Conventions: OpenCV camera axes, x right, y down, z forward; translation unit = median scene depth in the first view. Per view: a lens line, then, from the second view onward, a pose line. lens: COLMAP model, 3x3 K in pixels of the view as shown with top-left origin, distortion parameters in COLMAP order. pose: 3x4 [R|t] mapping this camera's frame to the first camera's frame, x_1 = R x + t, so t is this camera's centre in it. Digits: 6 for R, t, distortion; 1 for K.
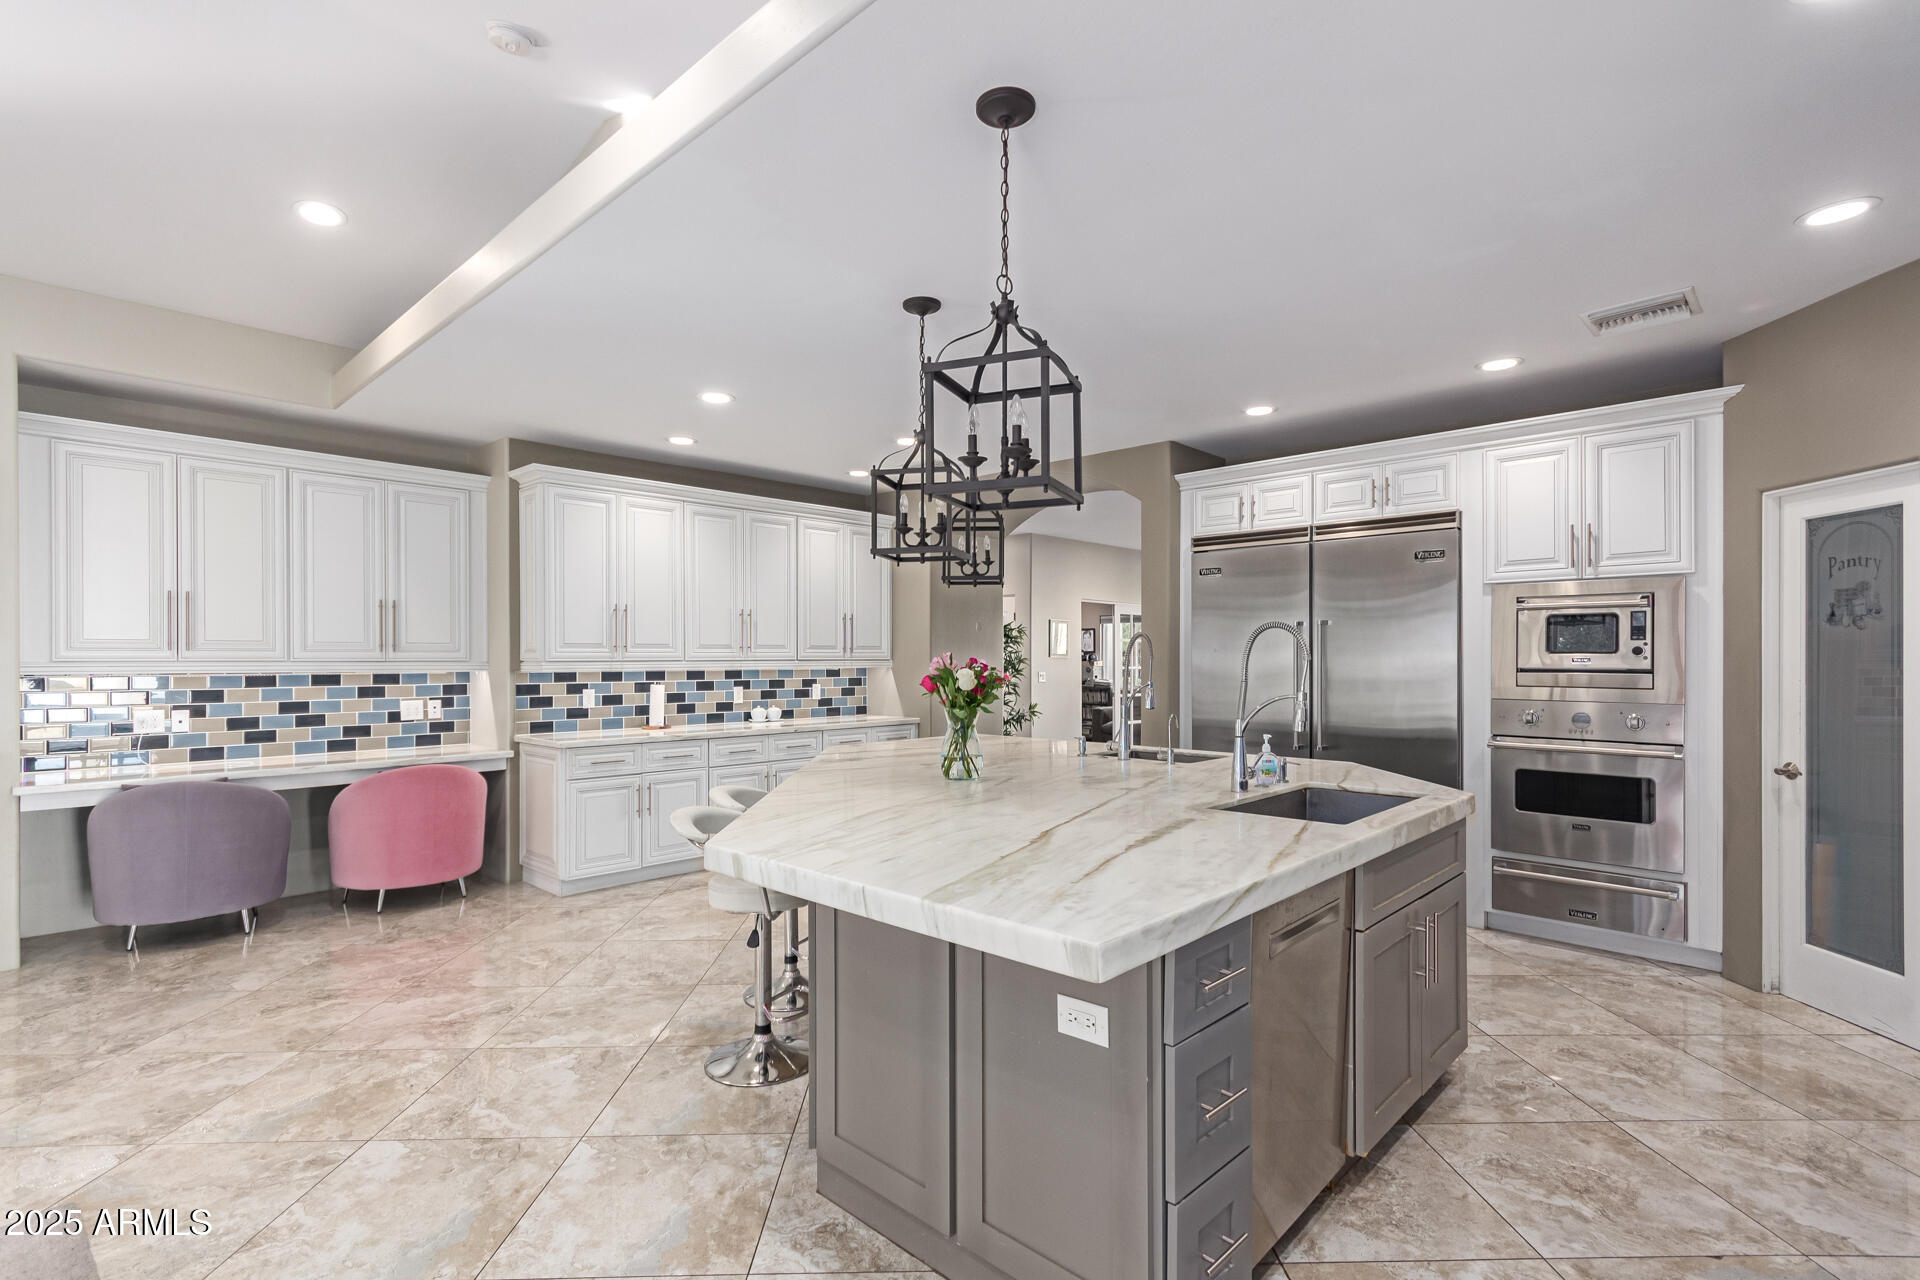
lens RADIAL K [[903.4, 0, 961.5], [0, 903.4, 650.4], [0, 0, 1]] dist [0.002436, -0.000328]
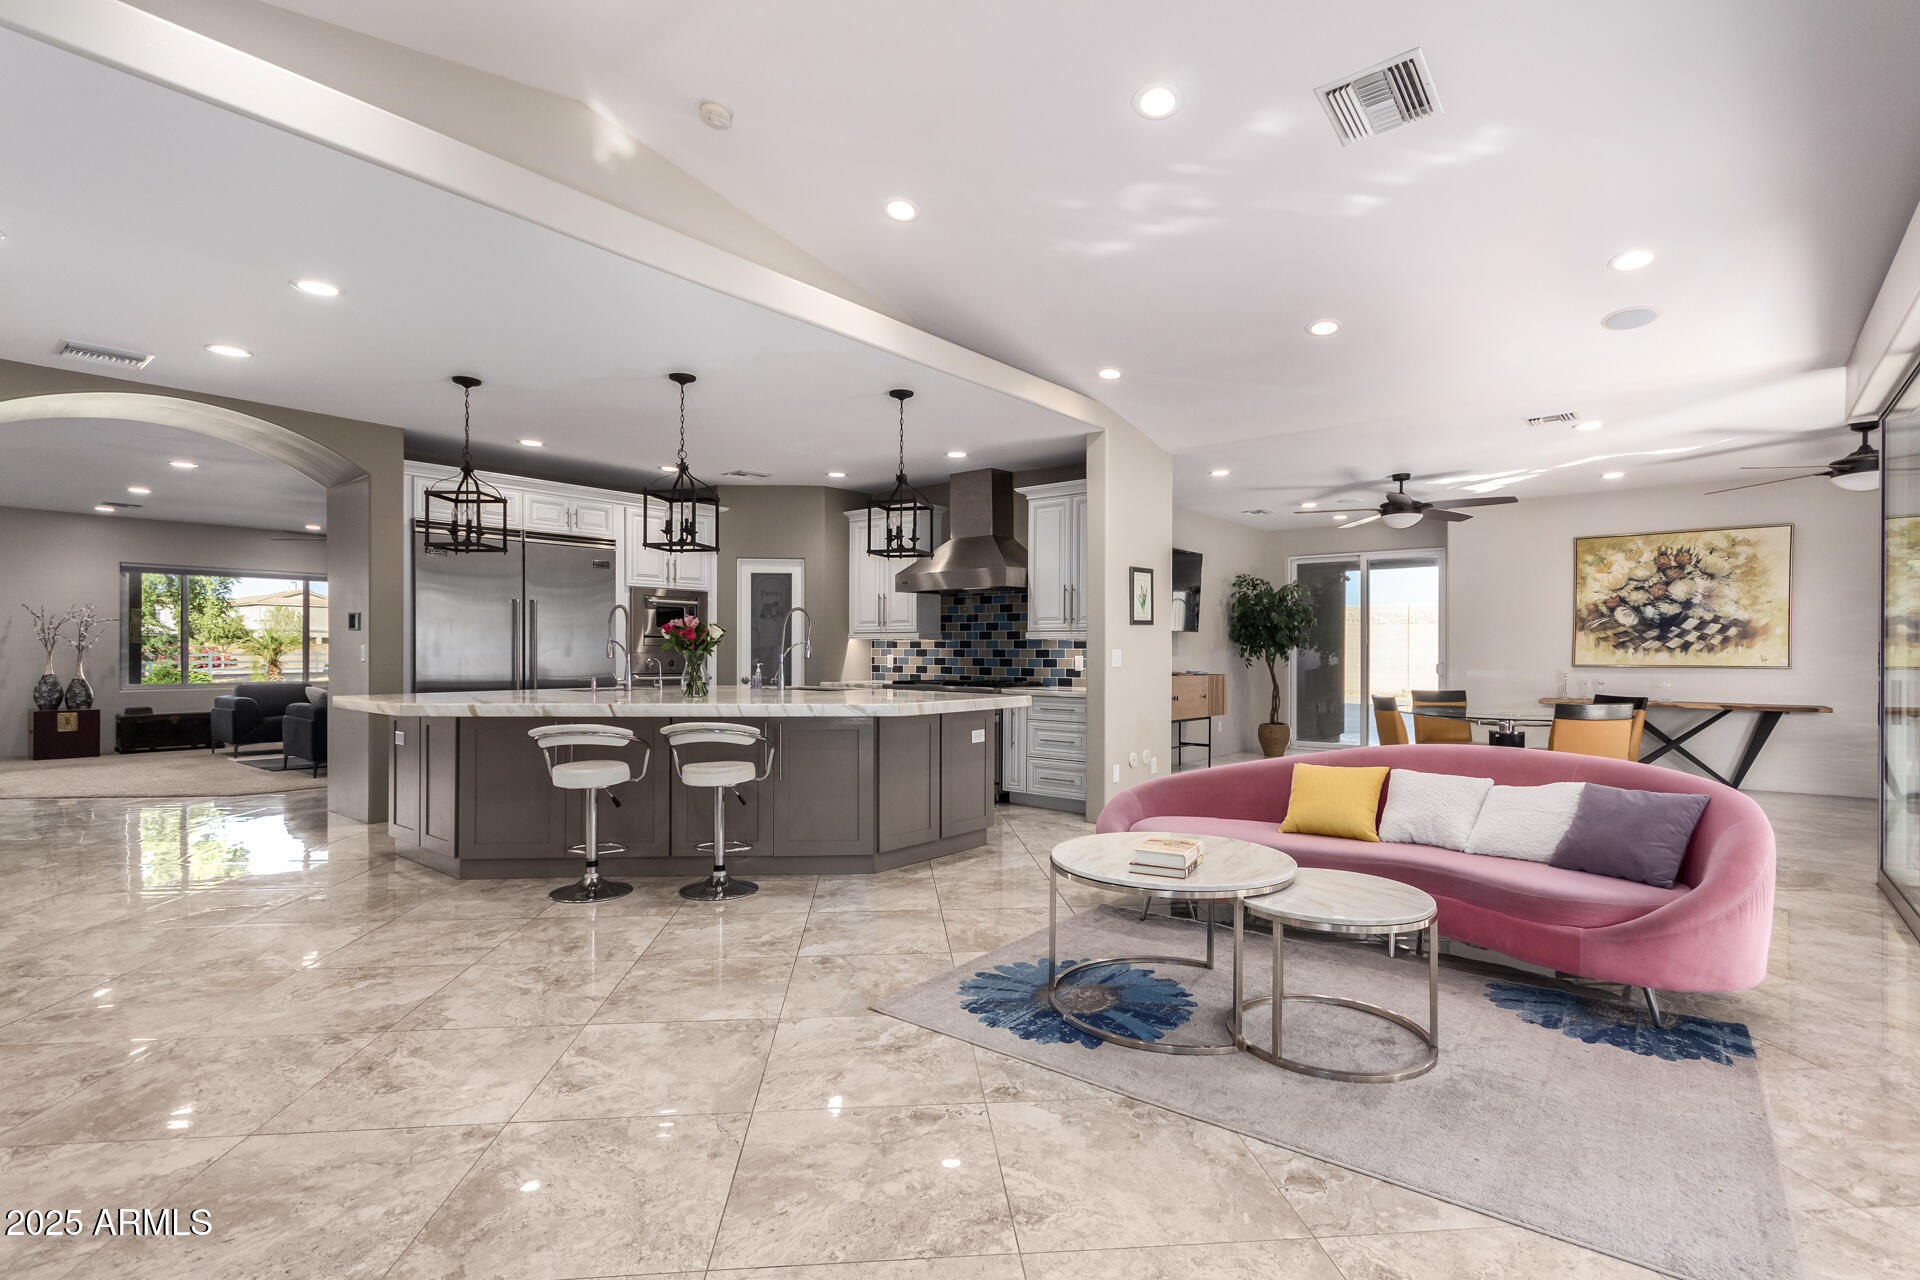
lens RADIAL K [[903.4, 0, 961.4], [0, 903.4, 651.3], [0, 0, 1]] dist [0.002436, -0.000328]
pose [[-0.051878, 0.001927, 0.998652, -1.525654], [-0.008656, 0.999960, -0.002379, 0.062310], [-0.998616, -0.008767, -0.051859, 0.621530]]
